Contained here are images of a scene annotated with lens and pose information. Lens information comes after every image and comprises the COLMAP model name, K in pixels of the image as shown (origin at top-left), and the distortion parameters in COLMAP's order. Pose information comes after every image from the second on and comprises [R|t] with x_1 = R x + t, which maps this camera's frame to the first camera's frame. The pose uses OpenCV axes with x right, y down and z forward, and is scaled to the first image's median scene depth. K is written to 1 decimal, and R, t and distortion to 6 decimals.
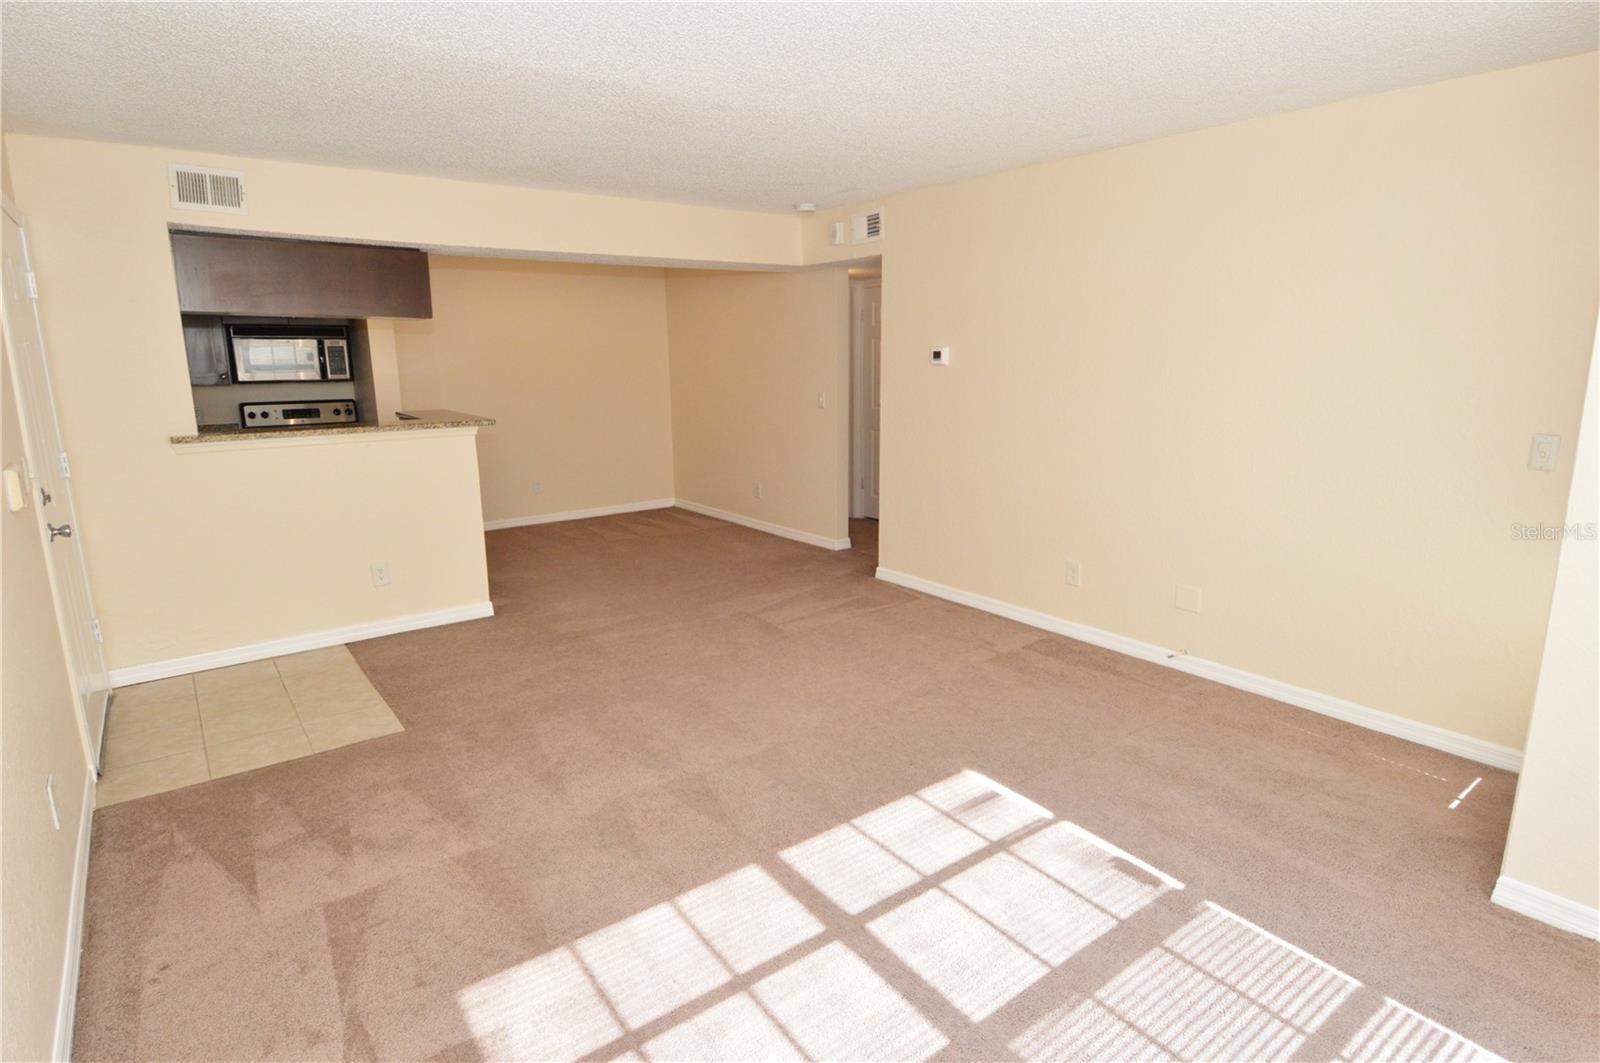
lens RADIAL K [[848.9, 0, 805.3], [0, 848.9, 523.2], [0, 0, 1]] dist [0.016892, -0.028542]
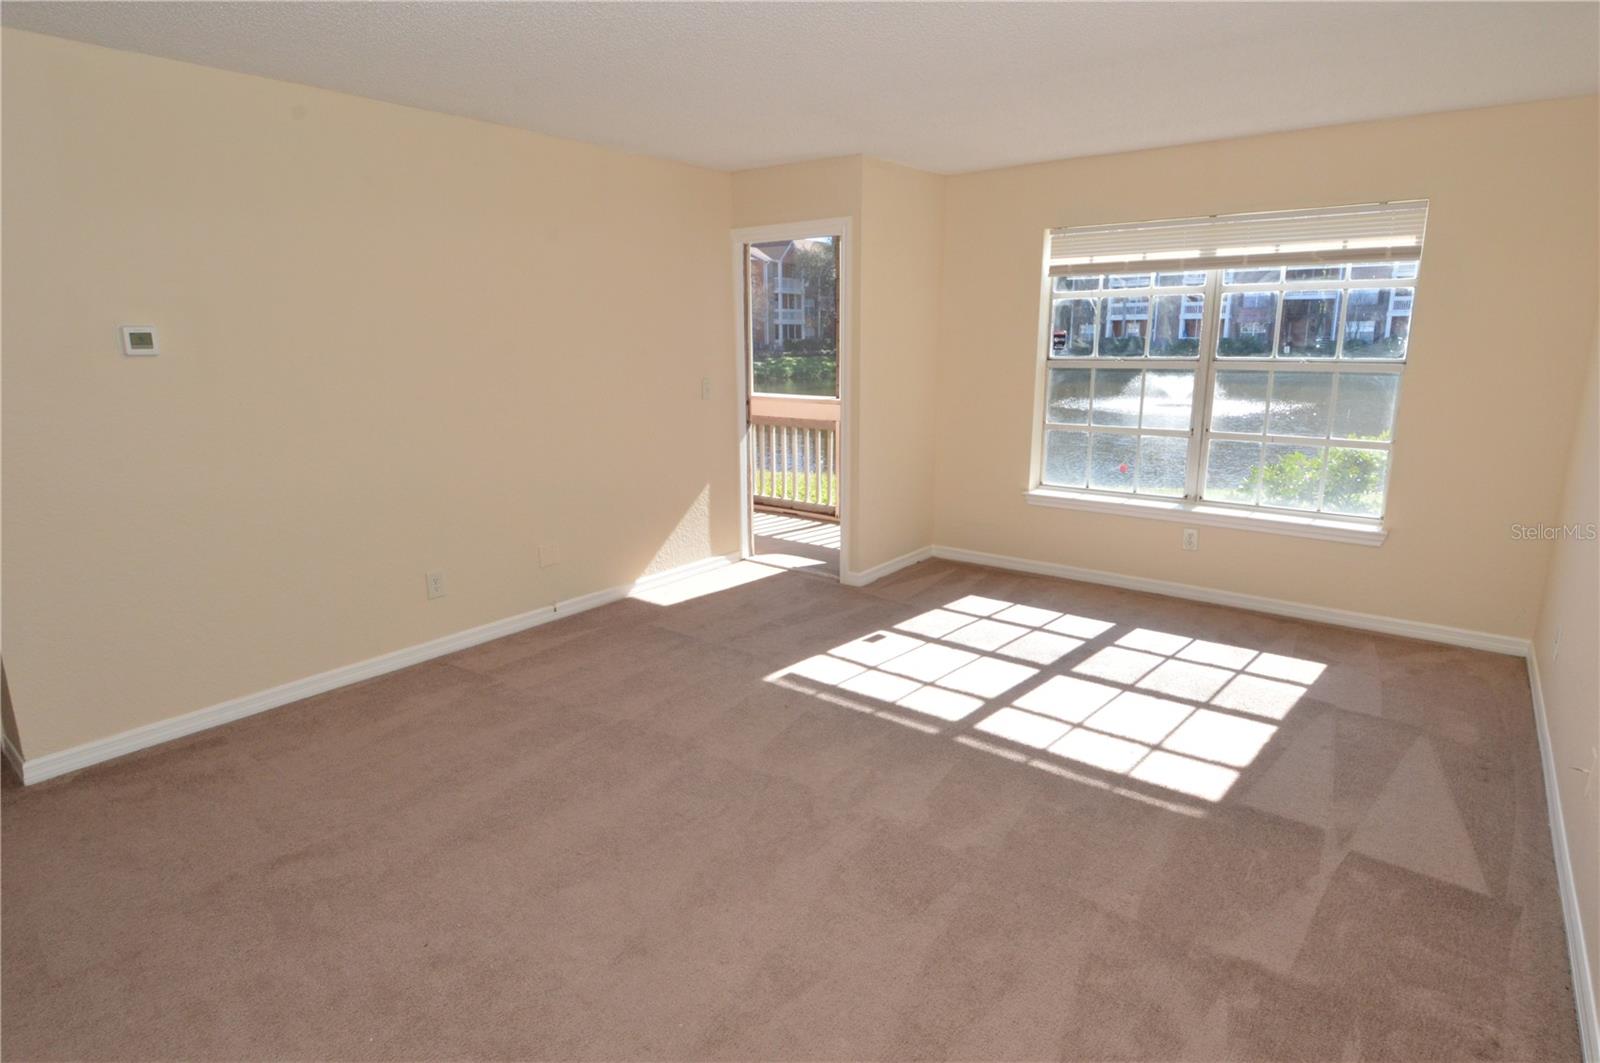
lens RADIAL K [[848.9, 0, 805.3], [0, 848.9, 523.2], [0, 0, 1]] dist [0.016892, -0.028542]
pose [[-0.253522, -0.202553, 0.945885, -0.636353], [0.199970, 0.945736, 0.256118, -0.158121], [-0.946435, 0.254080, -0.199260, 0.834824]]
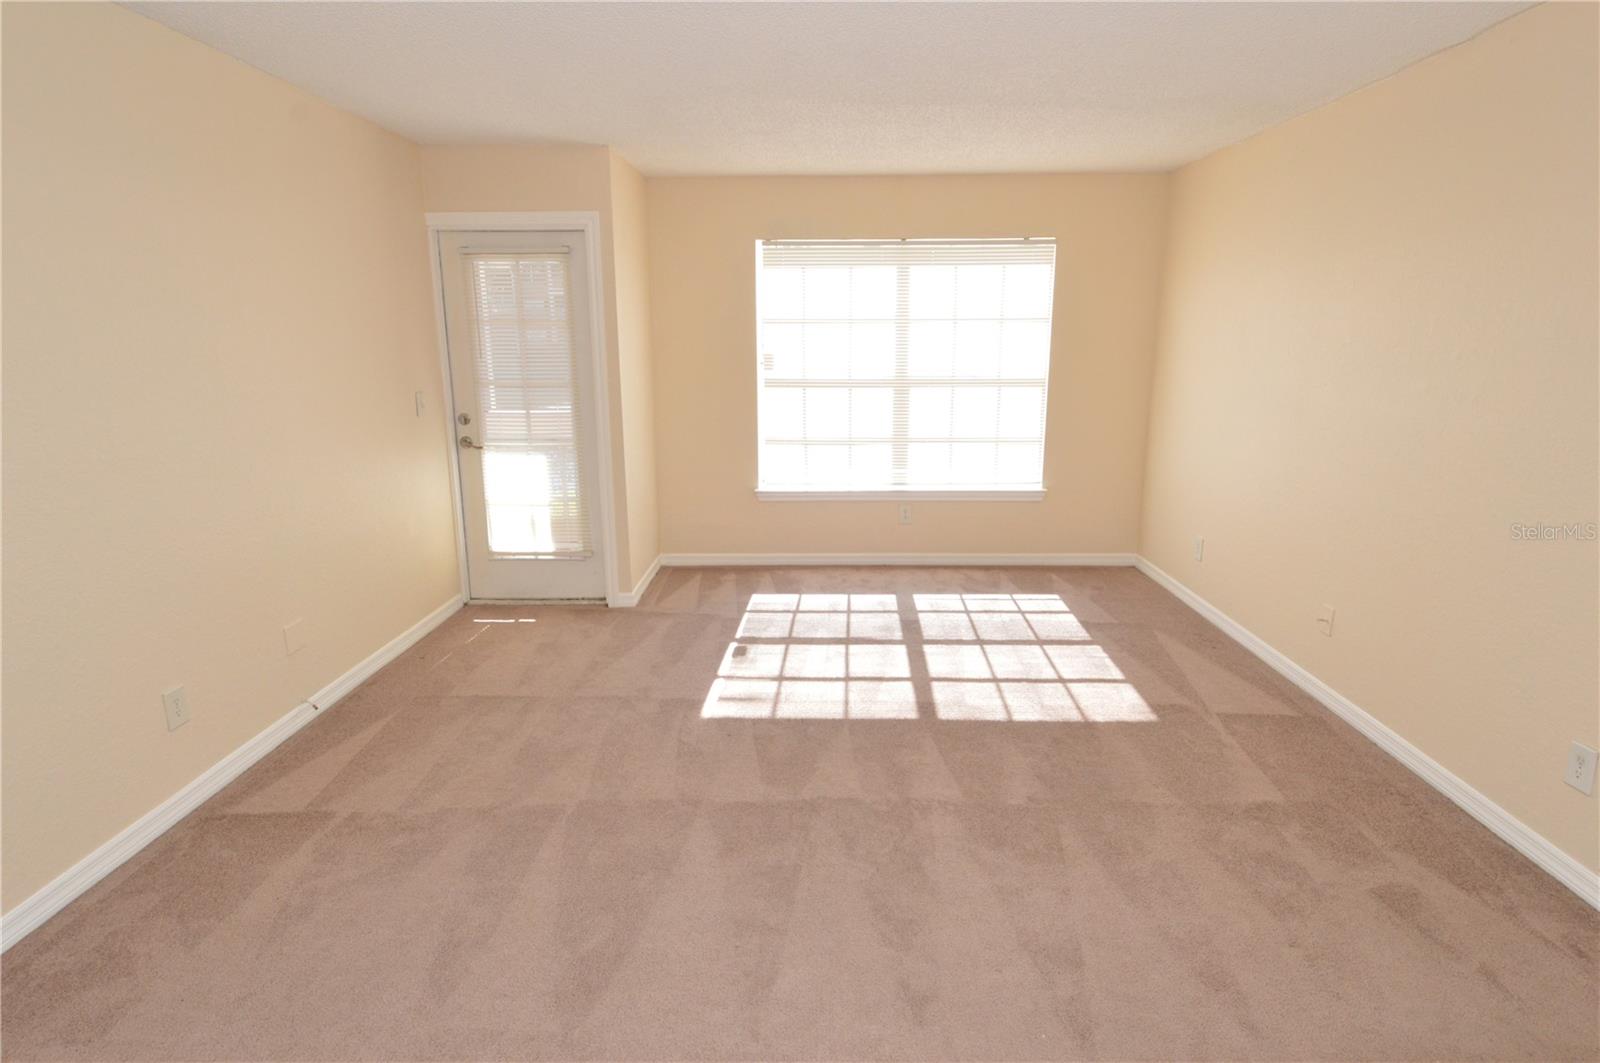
lens RADIAL K [[848.9, 0, 805.3], [0, 848.9, 523.2], [0, 0, 1]] dist [0.016892, -0.028542]
pose [[-0.779387, -0.125388, 0.613868, -0.398280], [0.132655, 0.924534, 0.357268, -0.225178], [-0.612339, 0.359883, -0.703936, 1.156093]]
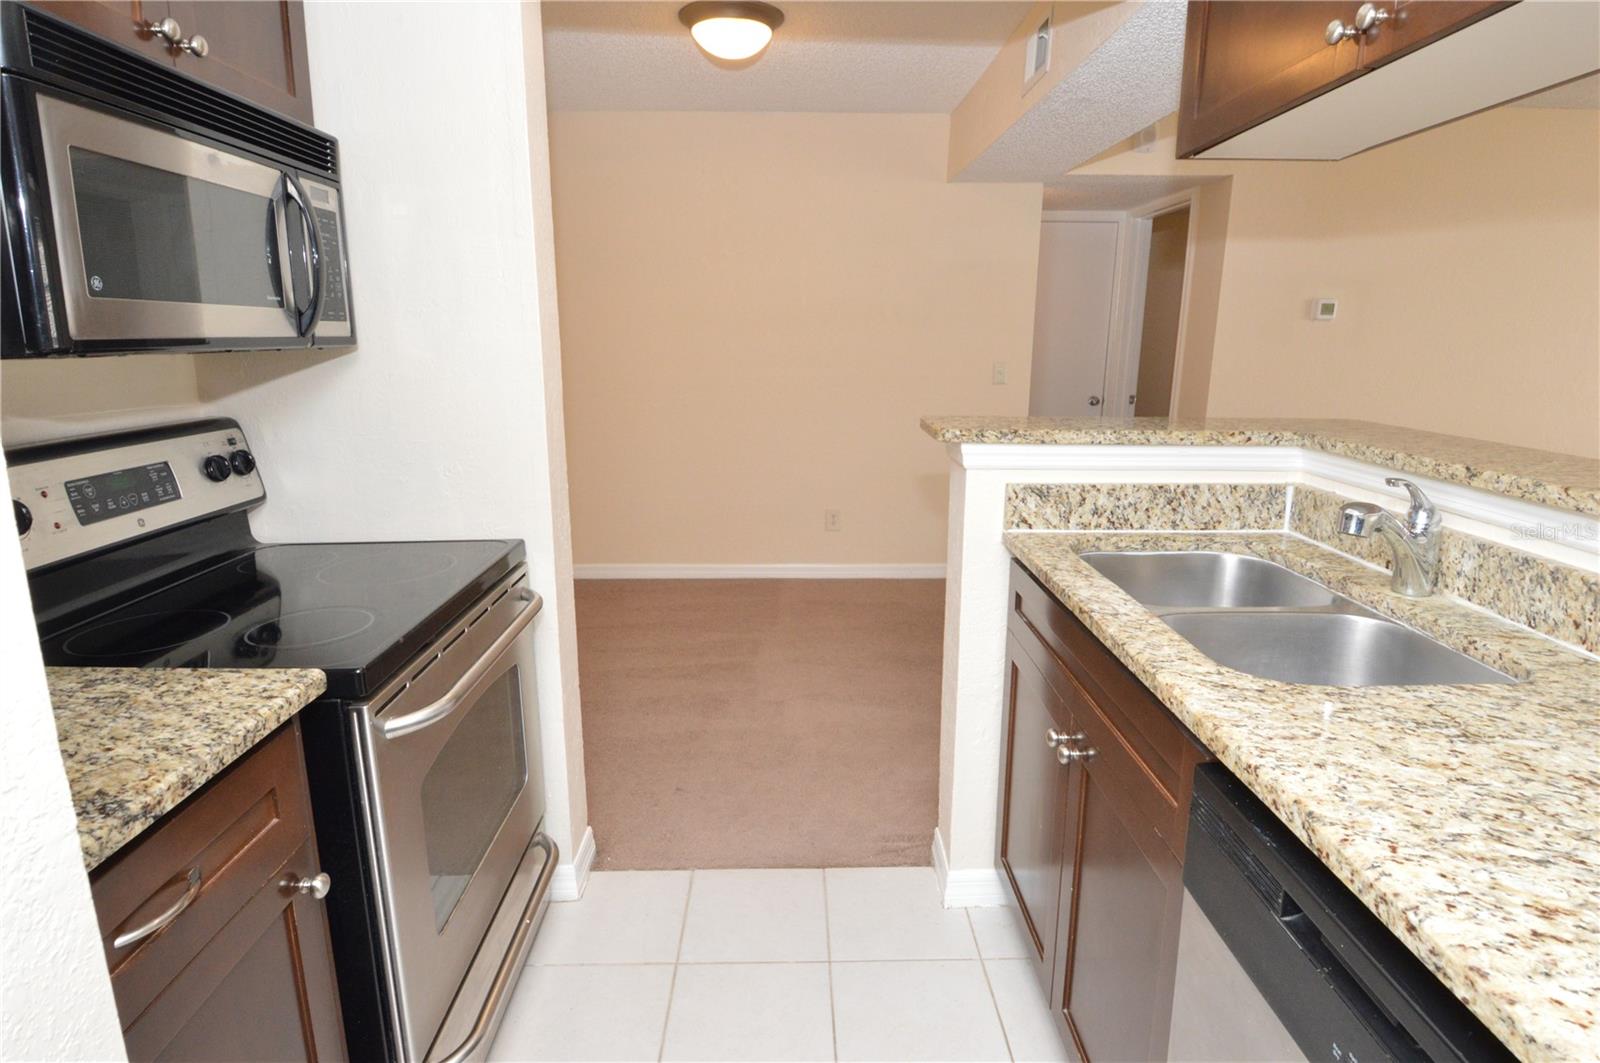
lens RADIAL K [[849.3, 0, 806.5], [0, 849.3, 533.5], [0, 0, 1]] dist [-0.002046, -0.011968]
pose [[0.593880, -0.175298, 0.785224, -0.984444], [0.149300, 0.983036, 0.106540, -0.169427], [-0.790580, 0.053961, 0.609977, 1.063747]]
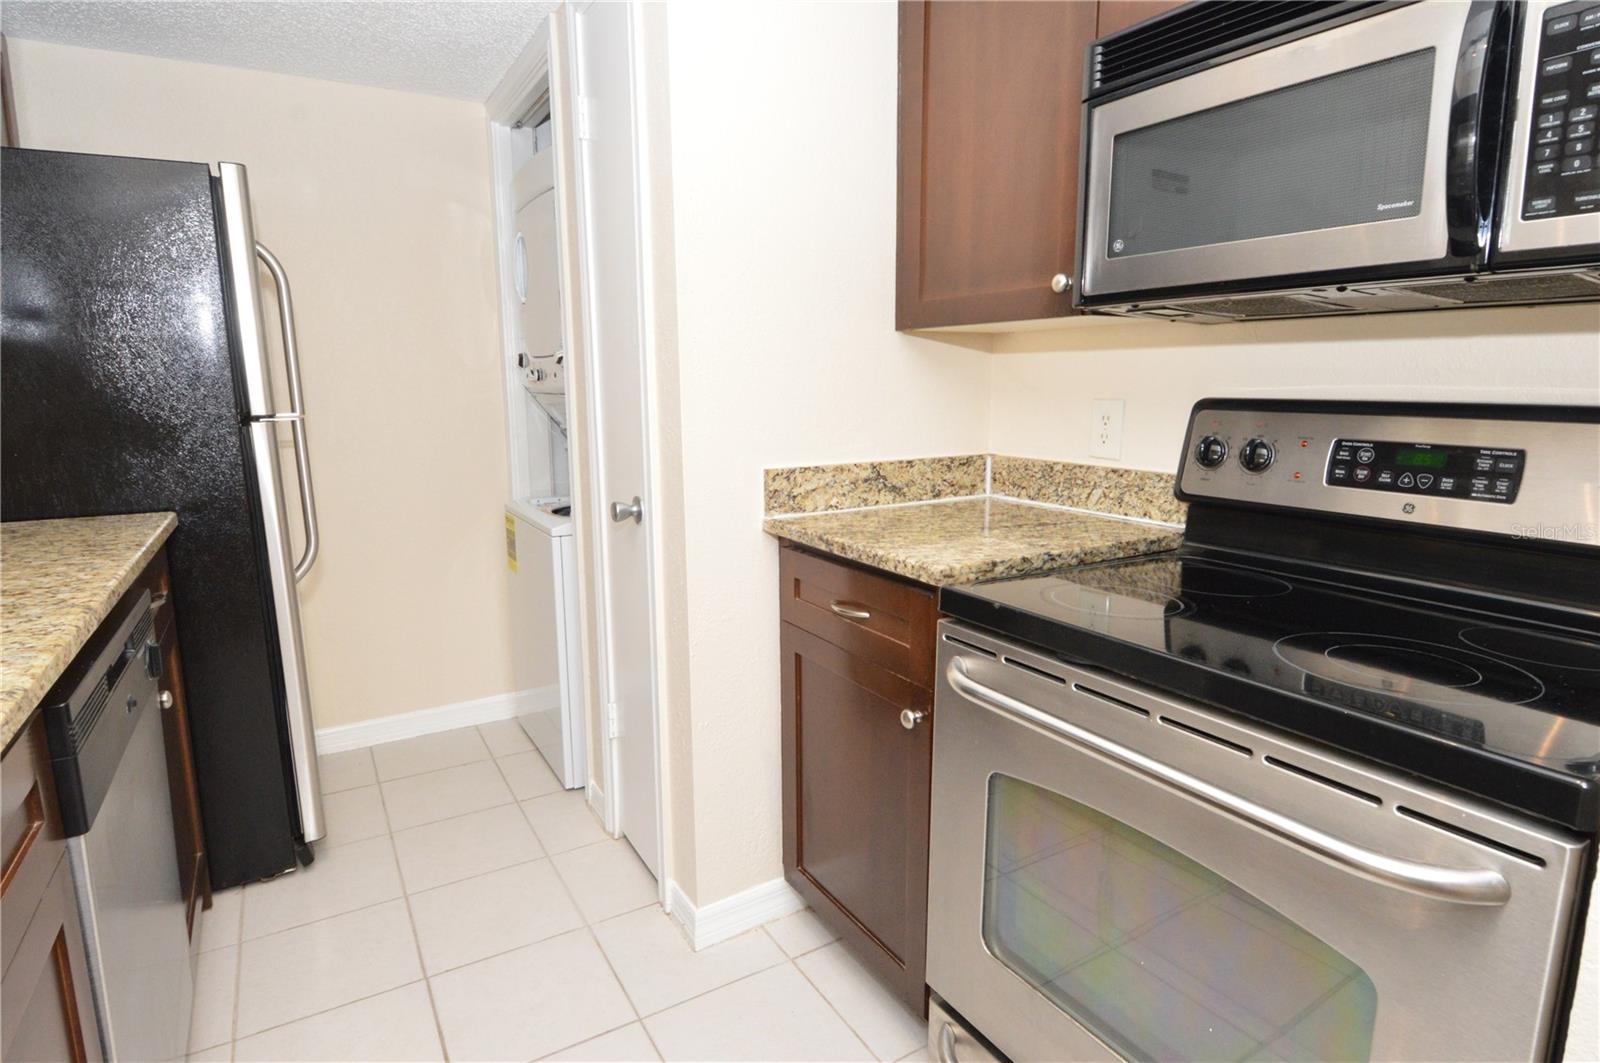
lens RADIAL K [[863.3, 0, 796.3], [0, 863.3, 527.4], [0, 0, 1]] dist [0.031388, -0.030829]
pose [[-0.124242, 0.176429, -0.976441, -0.569263], [-0.190092, 0.961606, 0.197936, -0.189929], [0.973873, 0.210205, -0.085934, 1.311070]]
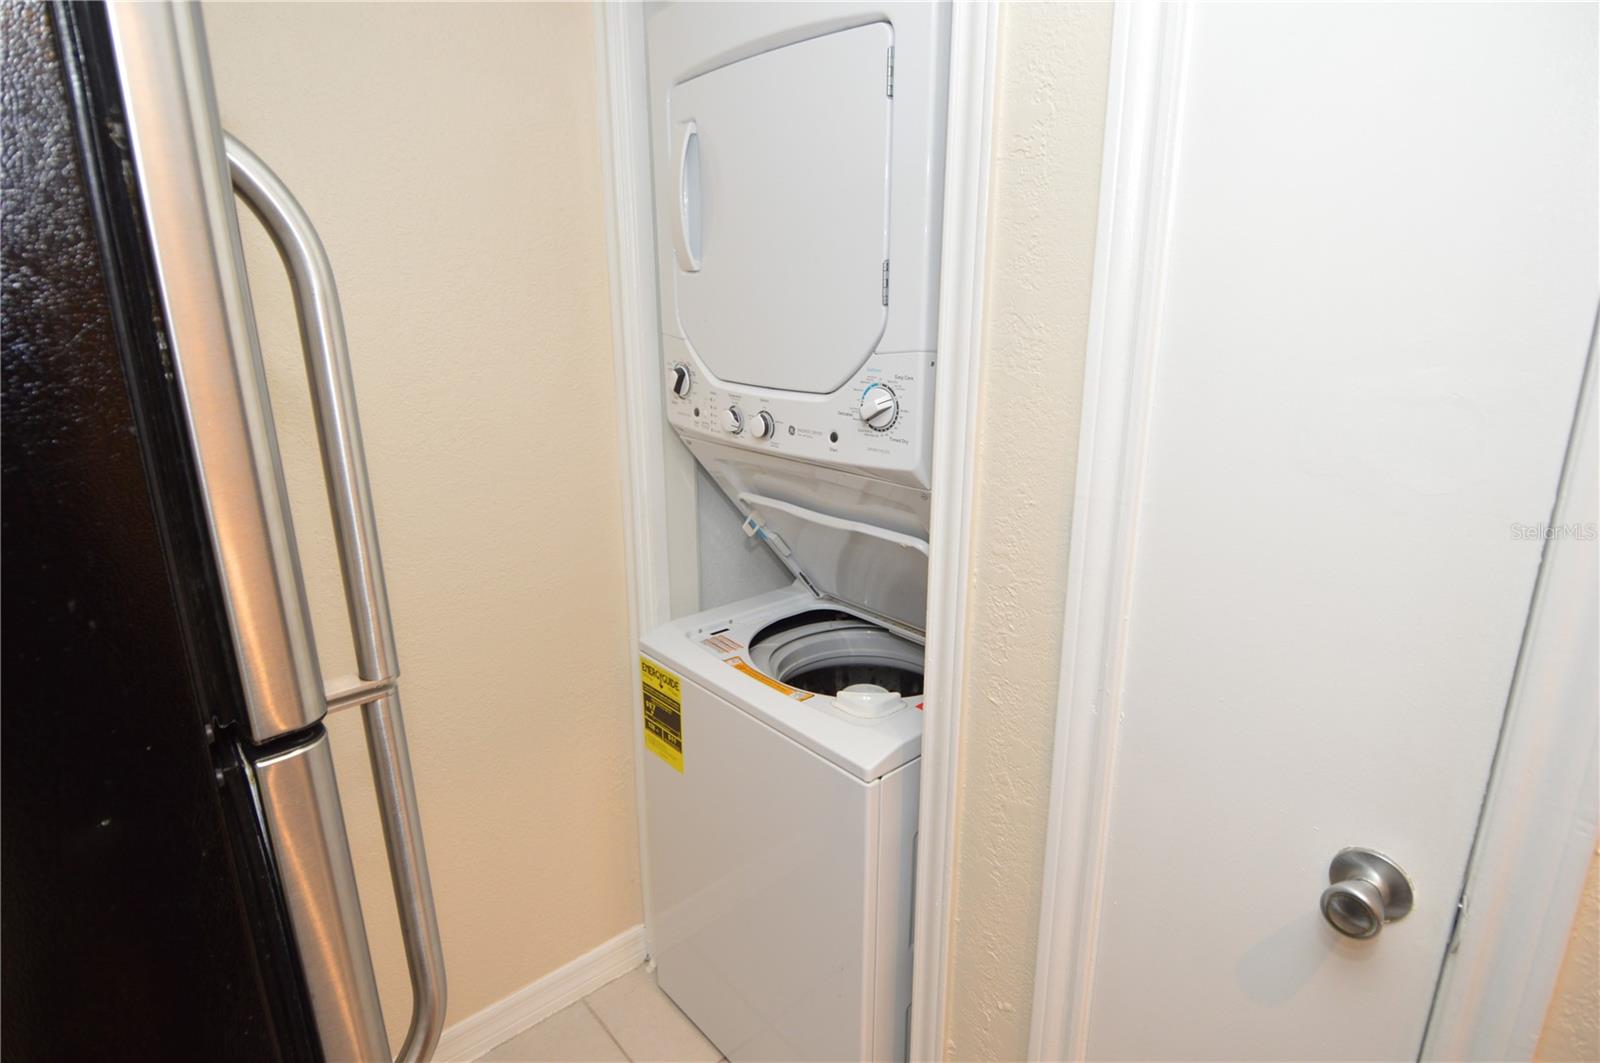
lens RADIAL K [[848.9, 0, 805.3], [0, 848.9, 523.2], [0, 0, 1]] dist [0.016892, -0.028542]
pose [[0.069190, 0.272415, -0.959689, -0.870919], [-0.195411, 0.947059, 0.254742, -0.183869], [0.978278, 0.169908, 0.118760, 1.040670]]
